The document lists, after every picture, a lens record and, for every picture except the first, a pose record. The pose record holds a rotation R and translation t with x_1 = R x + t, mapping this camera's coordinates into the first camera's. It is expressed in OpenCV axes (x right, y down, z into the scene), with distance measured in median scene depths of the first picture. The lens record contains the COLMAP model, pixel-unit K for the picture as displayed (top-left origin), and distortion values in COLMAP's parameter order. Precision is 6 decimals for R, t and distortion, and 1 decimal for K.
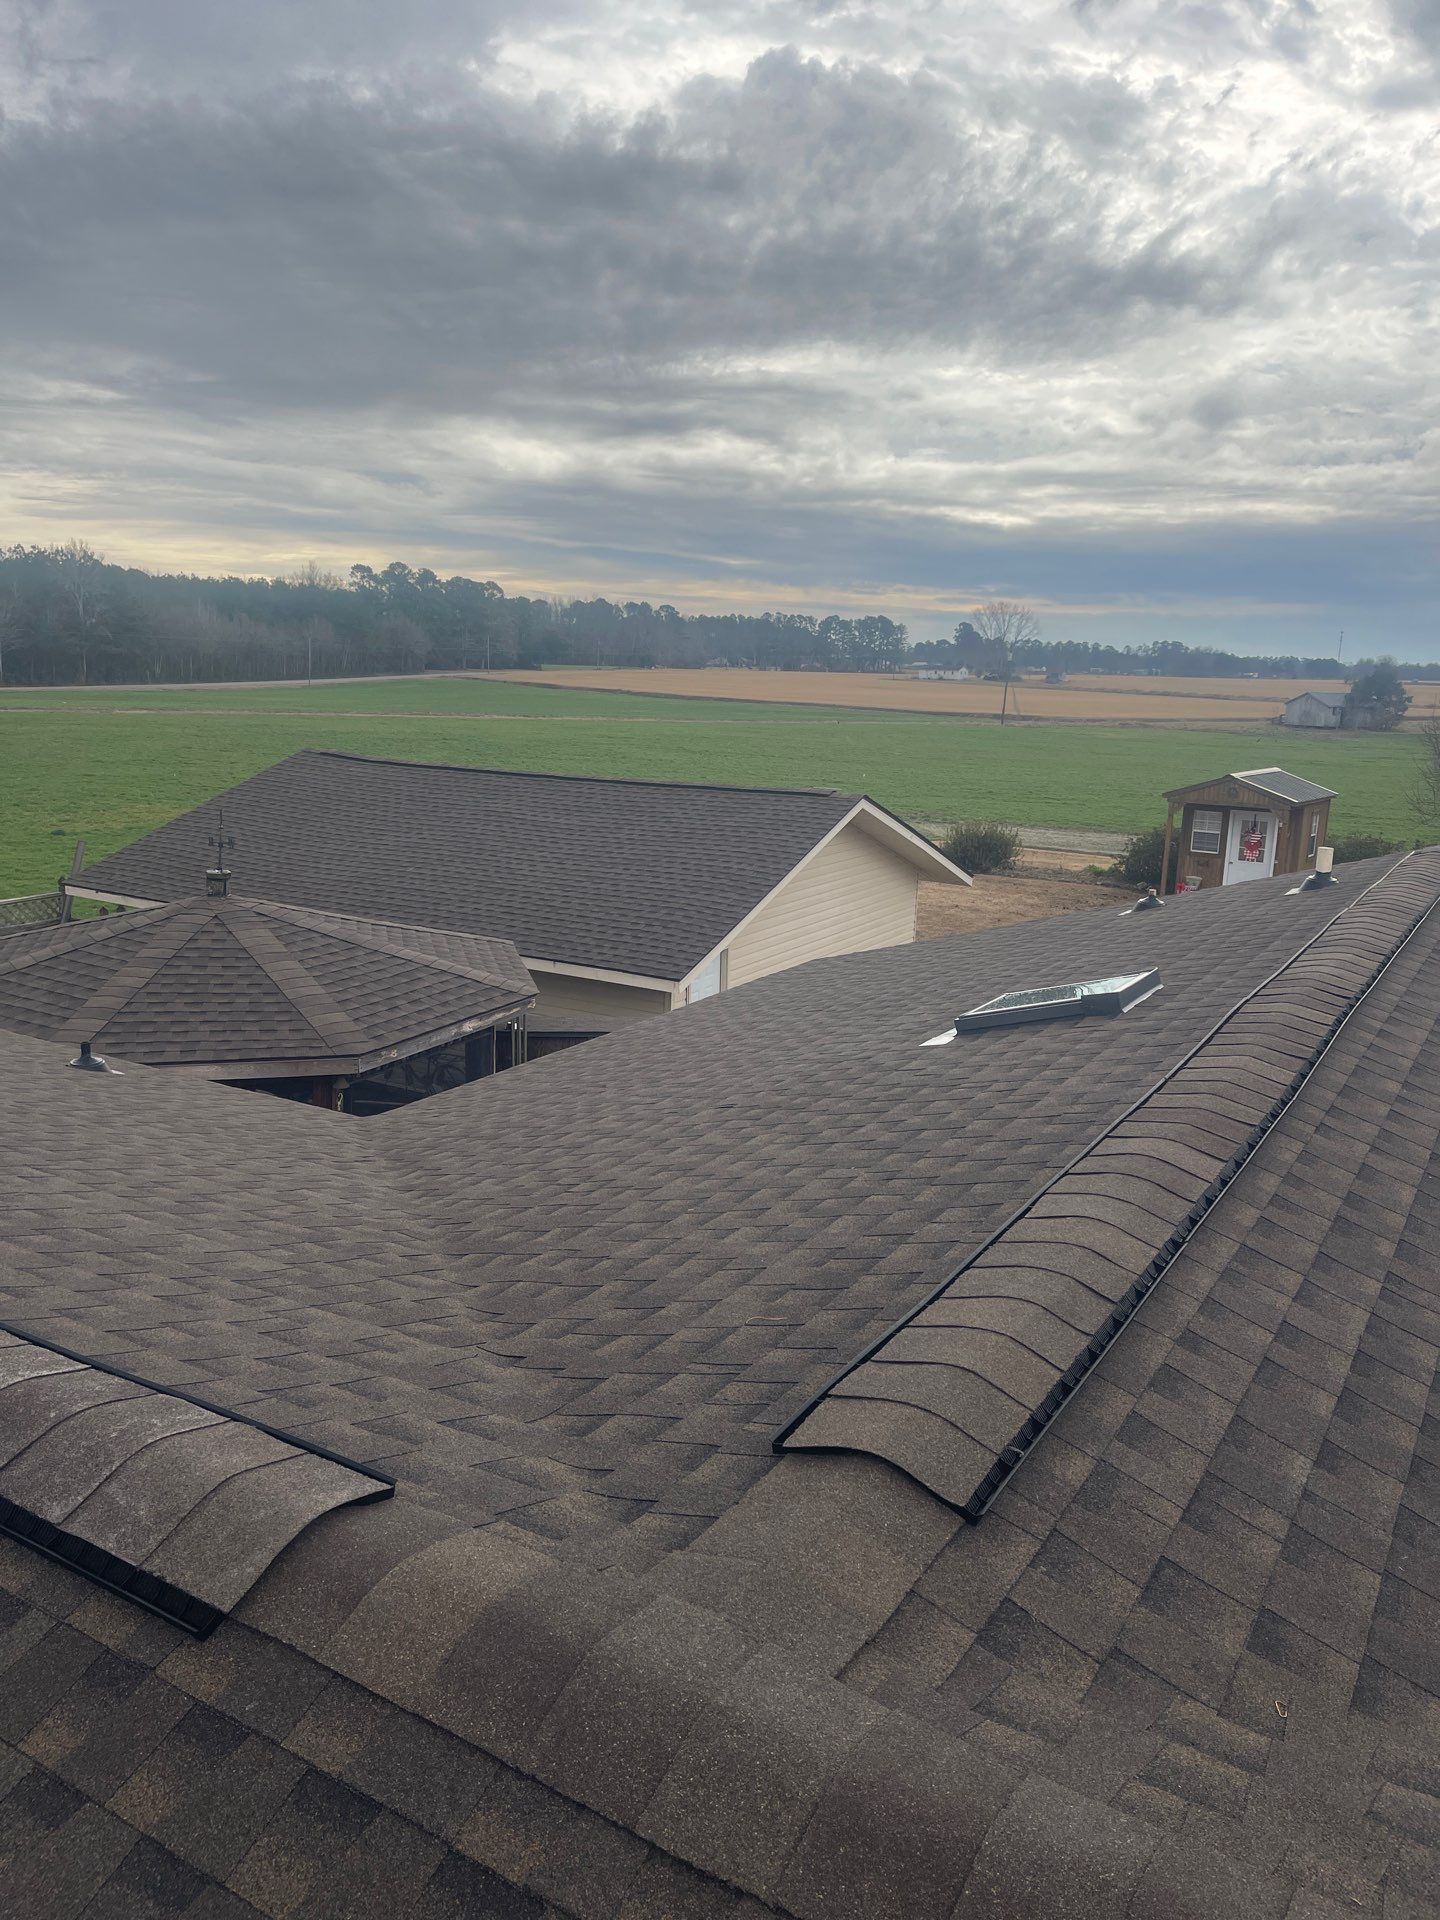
lens RADIAL K [[1425.5, 0, 706.0], [0, 1425.5, 938.6], [0, 0, 1]] dist [0.067283, -0.083704]
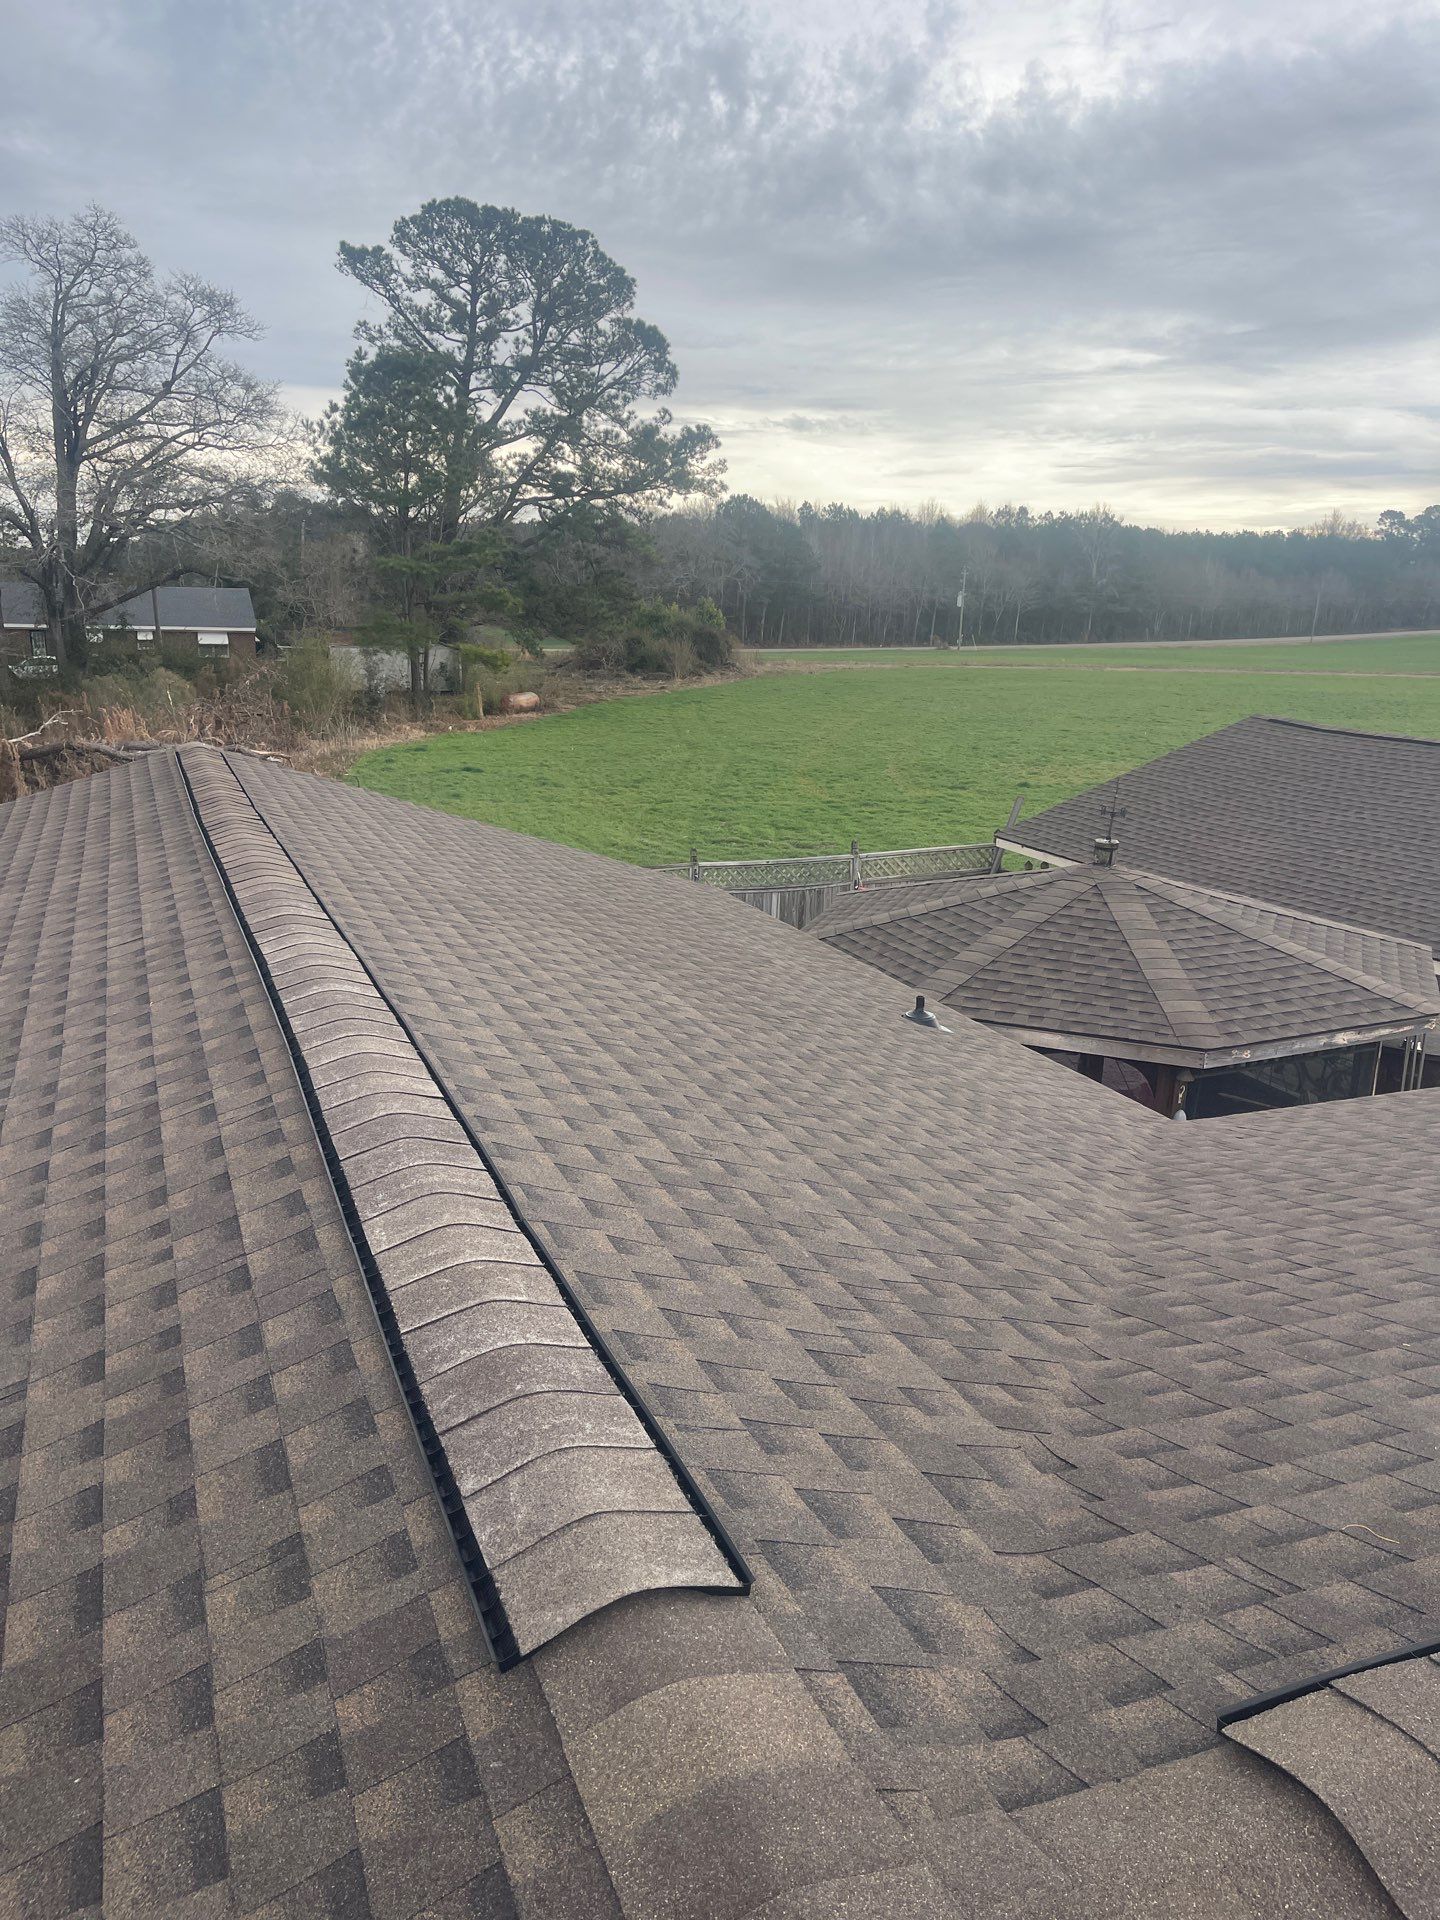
lens RADIAL K [[1423.1, 0, 747.8], [0, 1423.1, 933.9], [0, 0, 1]] dist [0.057254, -0.068387]
pose [[0.794069, 0.127379, -0.594330, 0.083297], [-0.110162, 0.991761, 0.065373, -0.027747], [0.597761, 0.013562, 0.801560, 0.079106]]
